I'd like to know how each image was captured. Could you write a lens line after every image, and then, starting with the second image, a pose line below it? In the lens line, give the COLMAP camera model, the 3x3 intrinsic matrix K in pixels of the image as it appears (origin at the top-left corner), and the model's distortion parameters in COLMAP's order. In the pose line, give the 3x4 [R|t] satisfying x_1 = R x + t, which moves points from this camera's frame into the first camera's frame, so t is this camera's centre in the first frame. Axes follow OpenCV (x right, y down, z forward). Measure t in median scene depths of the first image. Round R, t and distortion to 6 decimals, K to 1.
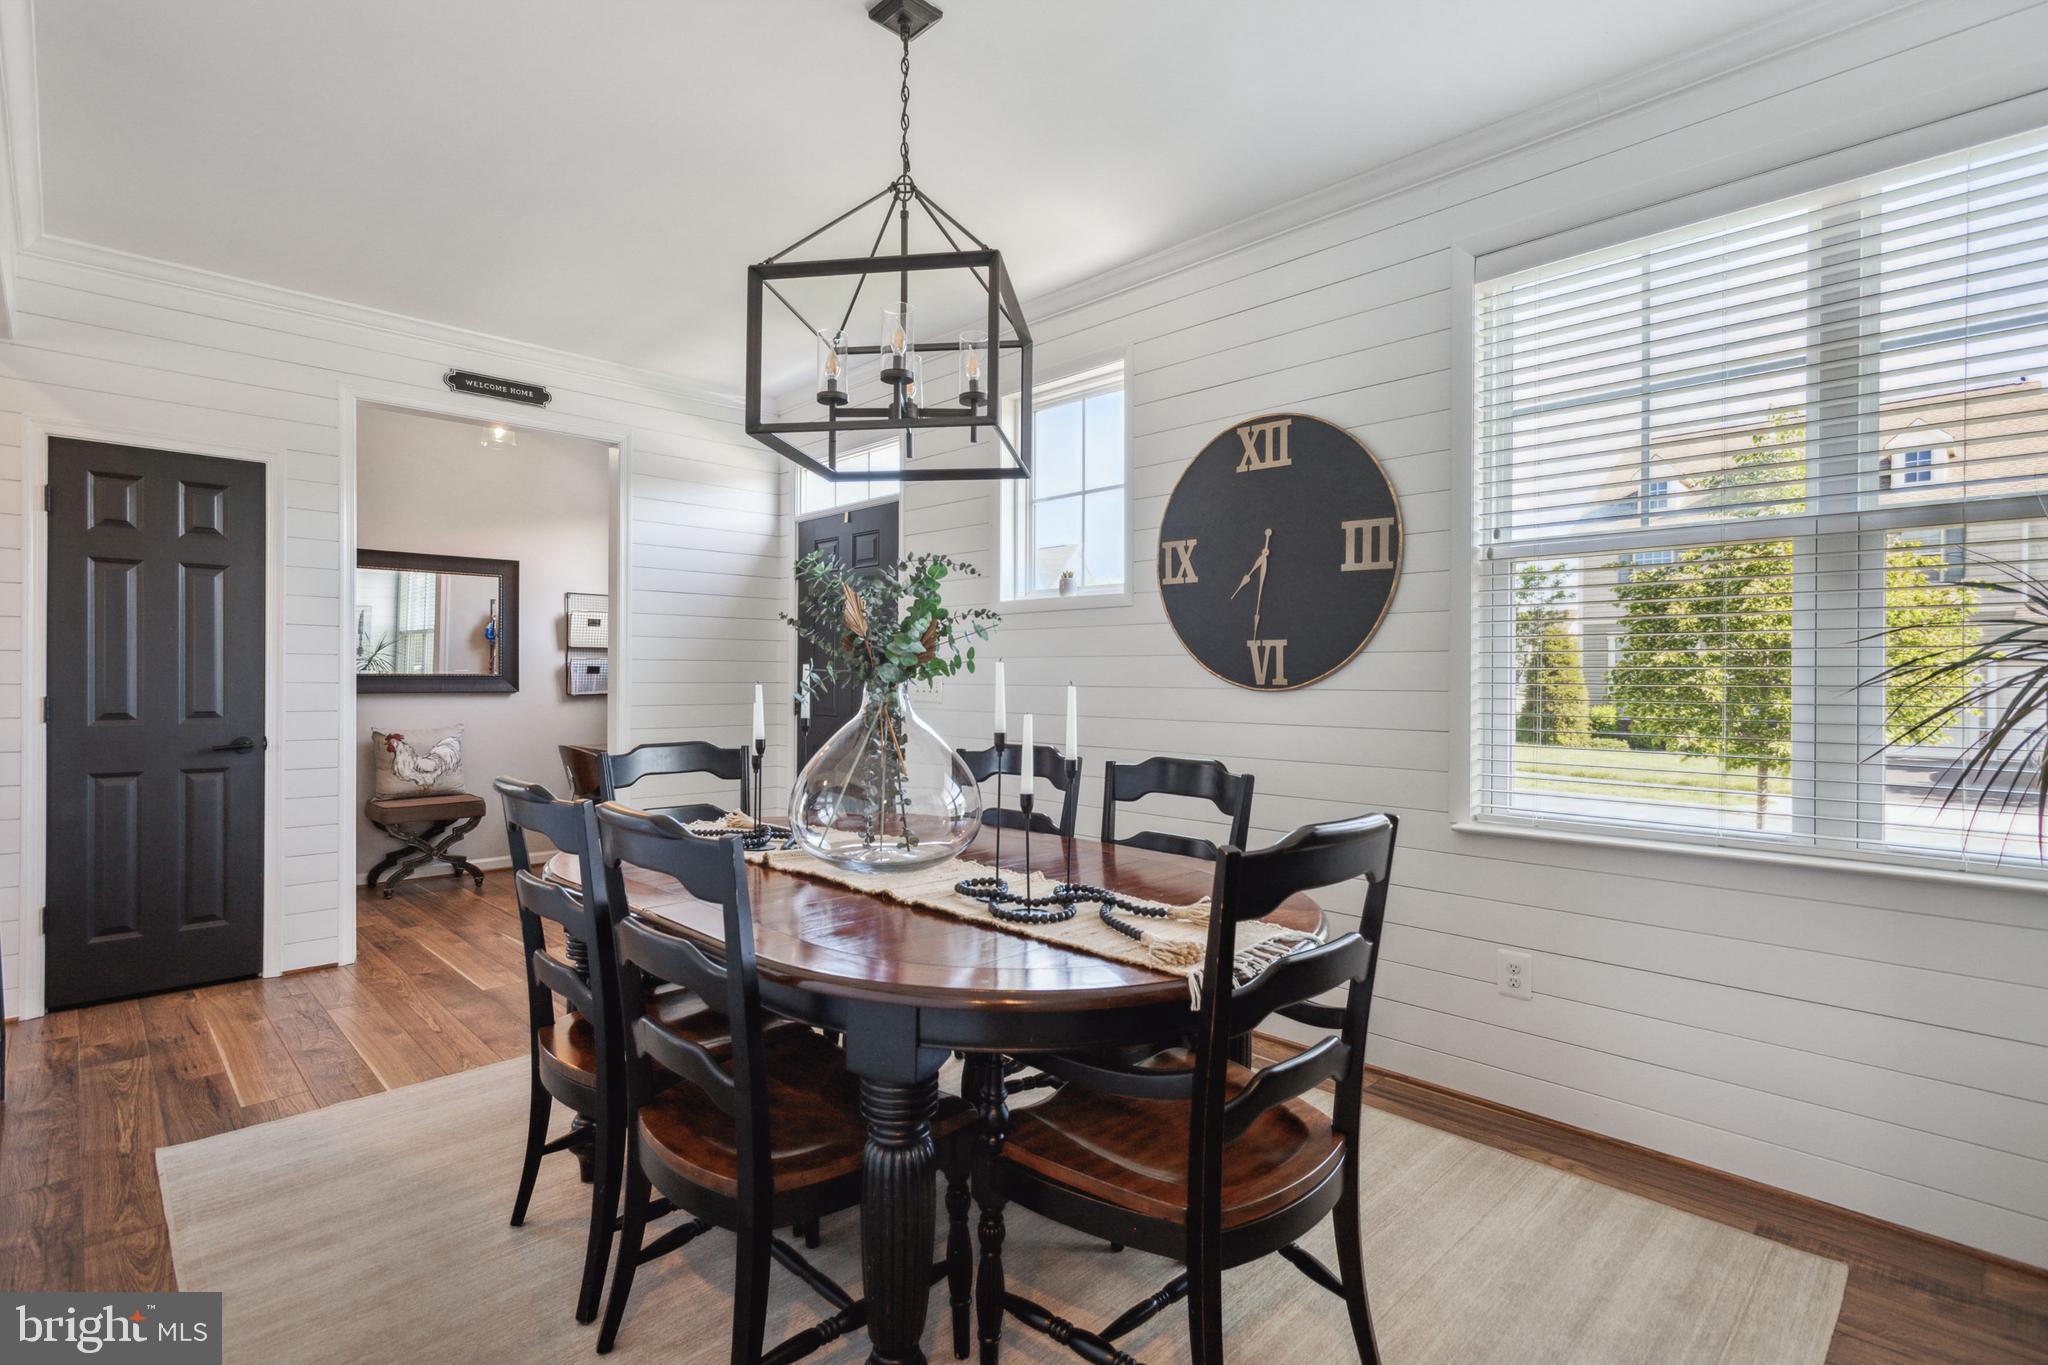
lens RADIAL K [[979.3, 0, 1013.0], [0, 979.3, 675.5], [0, 0, 1]] dist [-0.017367, 0.014620]
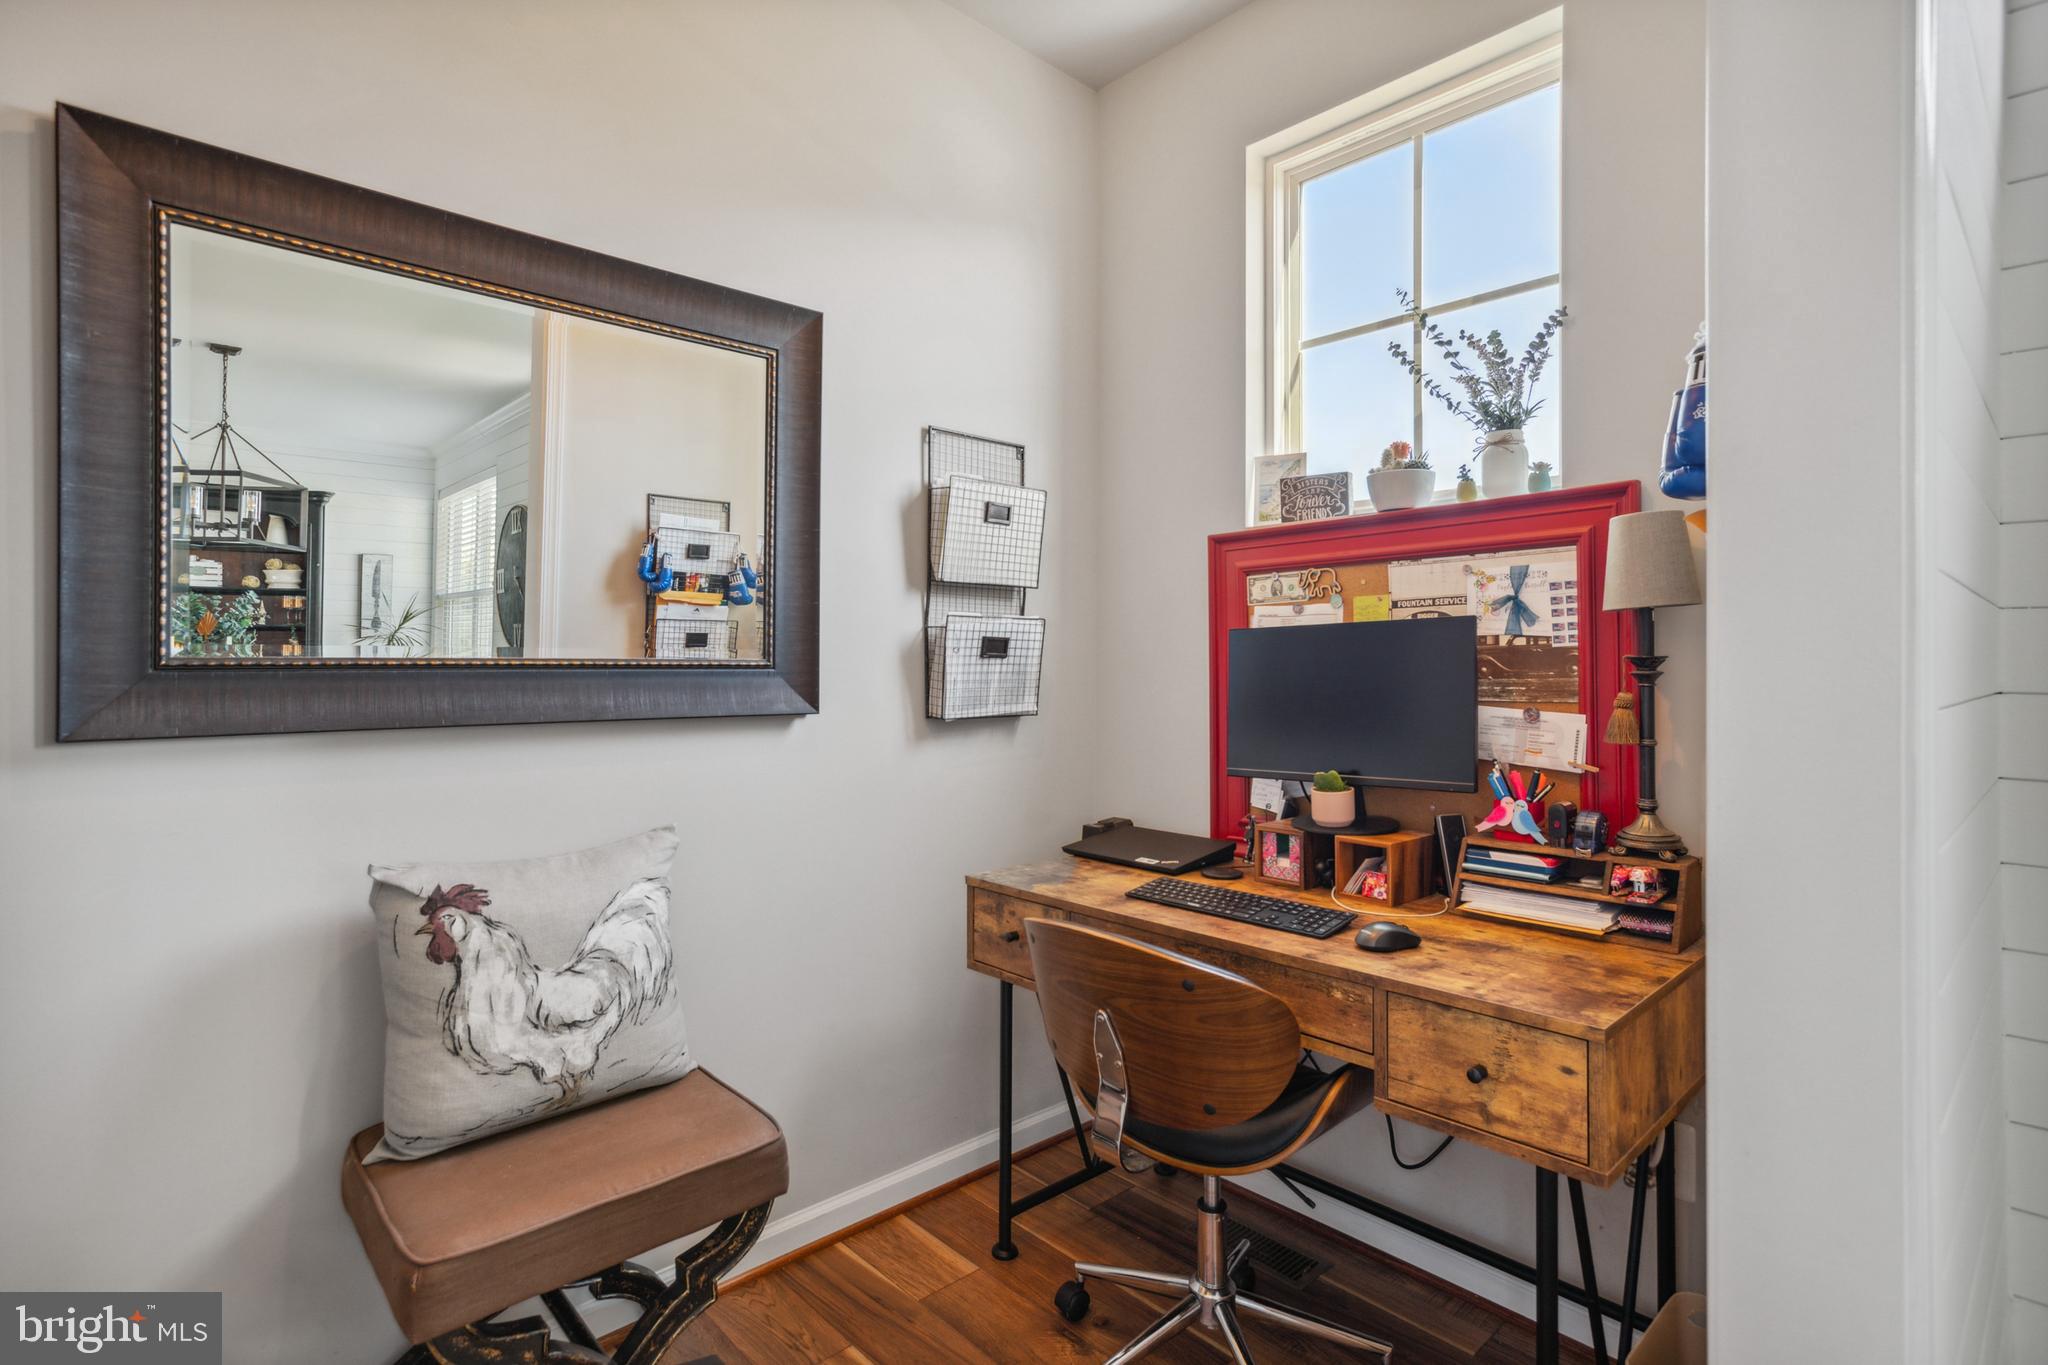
lens RADIAL K [[993.8, 0, 1025.6], [0, 993.8, 652.4], [0, 0, 1]] dist [-0.015836, 0.000360]
pose [[0.999838, -0.004646, -0.017391, -0.420393], [0.004532, 0.999968, -0.006561, -0.001380], [0.017421, 0.006481, 0.999827, 0.650465]]
